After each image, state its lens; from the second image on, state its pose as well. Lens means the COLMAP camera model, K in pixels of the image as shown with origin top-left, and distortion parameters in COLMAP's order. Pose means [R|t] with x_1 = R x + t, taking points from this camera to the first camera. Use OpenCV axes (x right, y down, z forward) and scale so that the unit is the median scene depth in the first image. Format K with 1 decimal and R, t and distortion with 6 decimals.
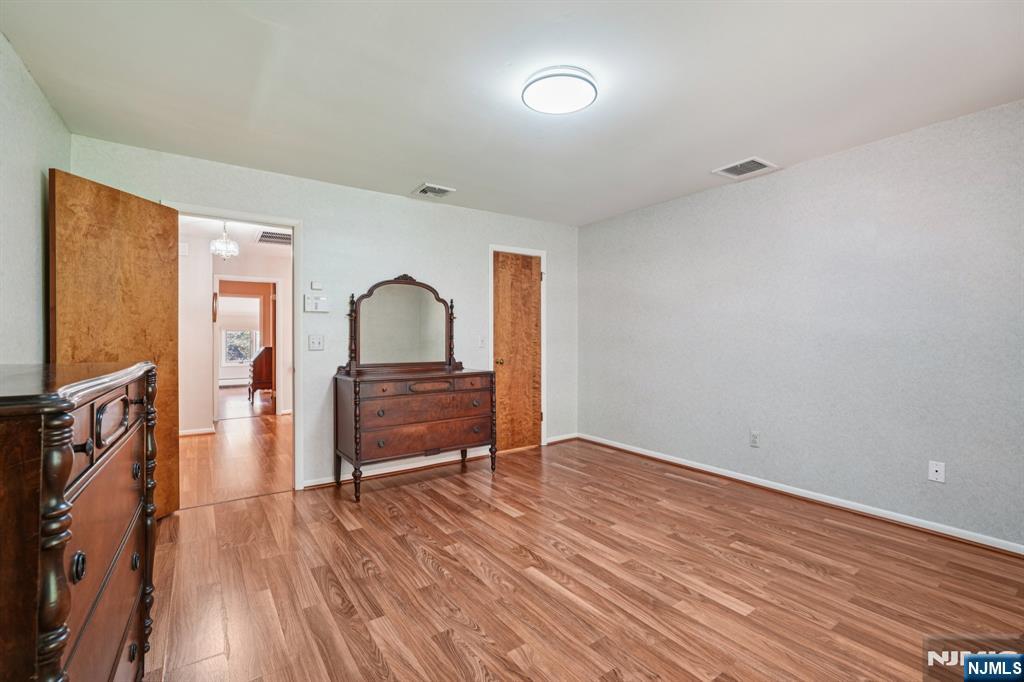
lens RADIAL K [[451.6, 0, 517.5], [0, 451.6, 341.6], [0, 0, 1]] dist [-0.011685, 0.006830]
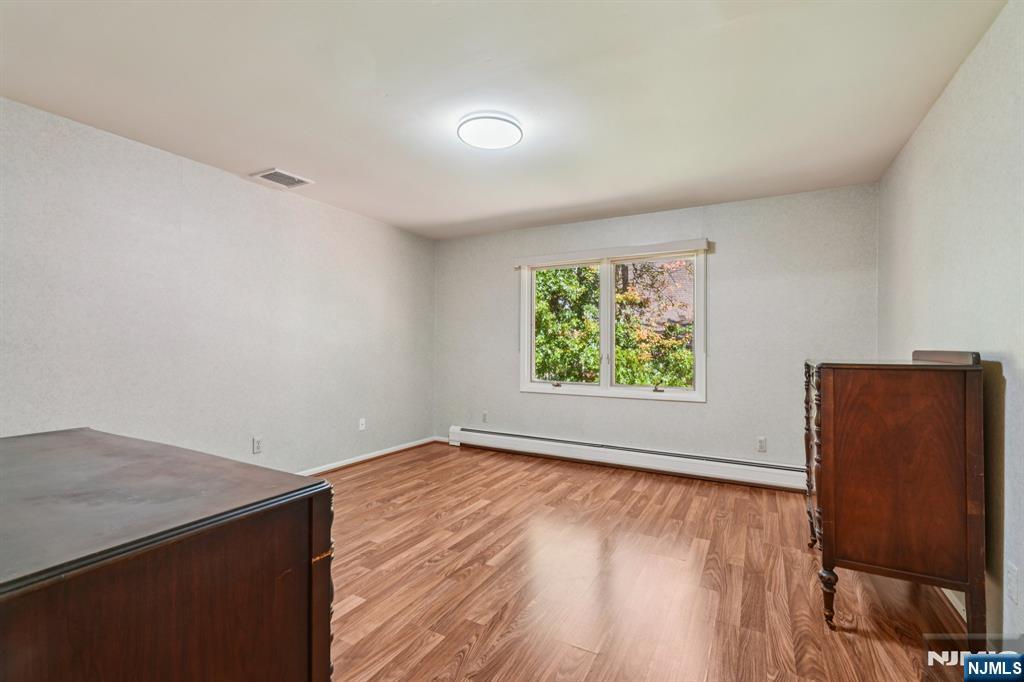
lens RADIAL K [[451.6, 0, 517.0], [0, 451.6, 340.4], [0, 0, 1]] dist [-0.011685, 0.006830]
pose [[-0.444005, 0.008974, 0.895979, -0.877899], [-0.001105, 0.999944, -0.010563, -0.006659], [-0.896024, -0.005681, -0.443970, 1.309042]]
